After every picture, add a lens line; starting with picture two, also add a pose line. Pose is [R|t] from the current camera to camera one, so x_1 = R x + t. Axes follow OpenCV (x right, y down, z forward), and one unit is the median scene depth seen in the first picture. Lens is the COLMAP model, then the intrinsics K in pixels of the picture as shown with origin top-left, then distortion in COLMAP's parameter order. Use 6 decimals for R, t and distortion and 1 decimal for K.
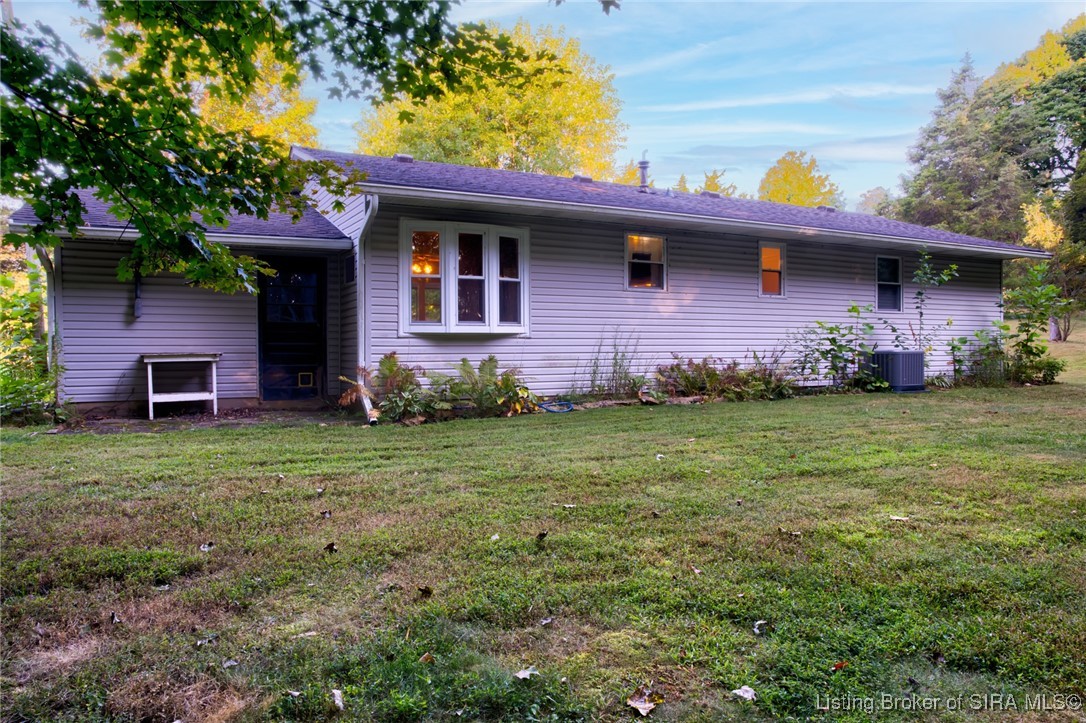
lens RADIAL K [[728.5, 0, 543.0], [0, 728.5, 361.5], [0, 0, 1]] dist [-0.000933, -0.000247]
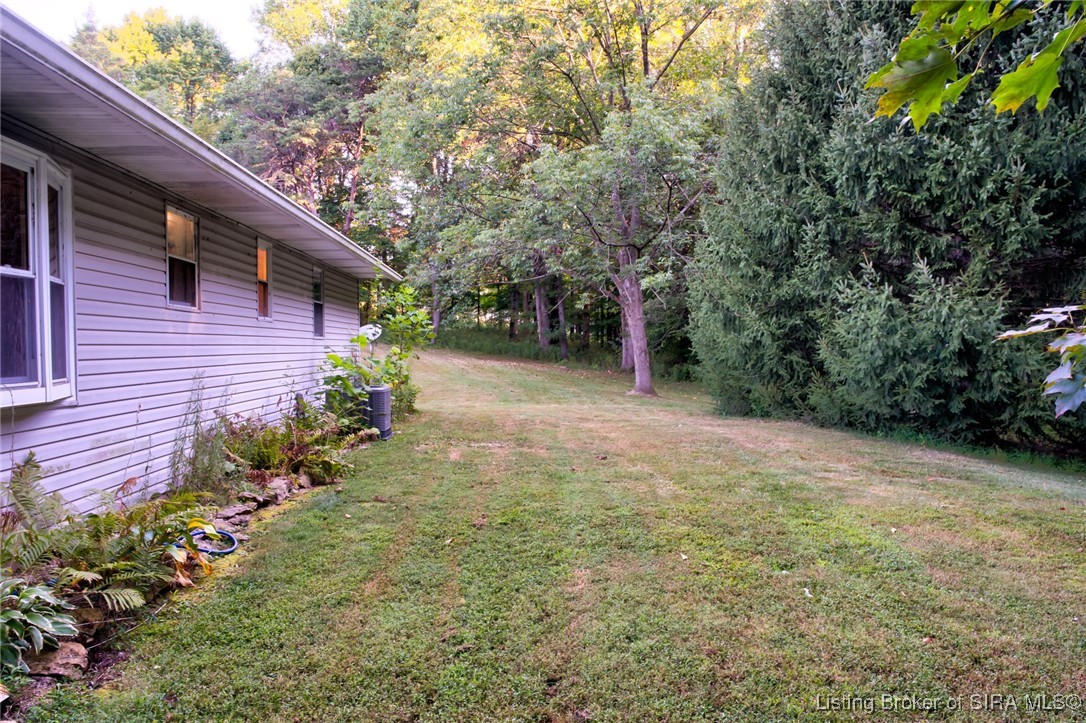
lens RADIAL K [[878.2, 0, 543.0], [0, 878.2, 361.5], [0, 0, 1]] dist [-0.077146, 0.092851]
pose [[0.436391, -0.022557, 0.899475, -0.389743], [0.041370, 0.999131, 0.004985, -0.051184], [-0.898806, 0.035036, 0.436945, 0.485336]]
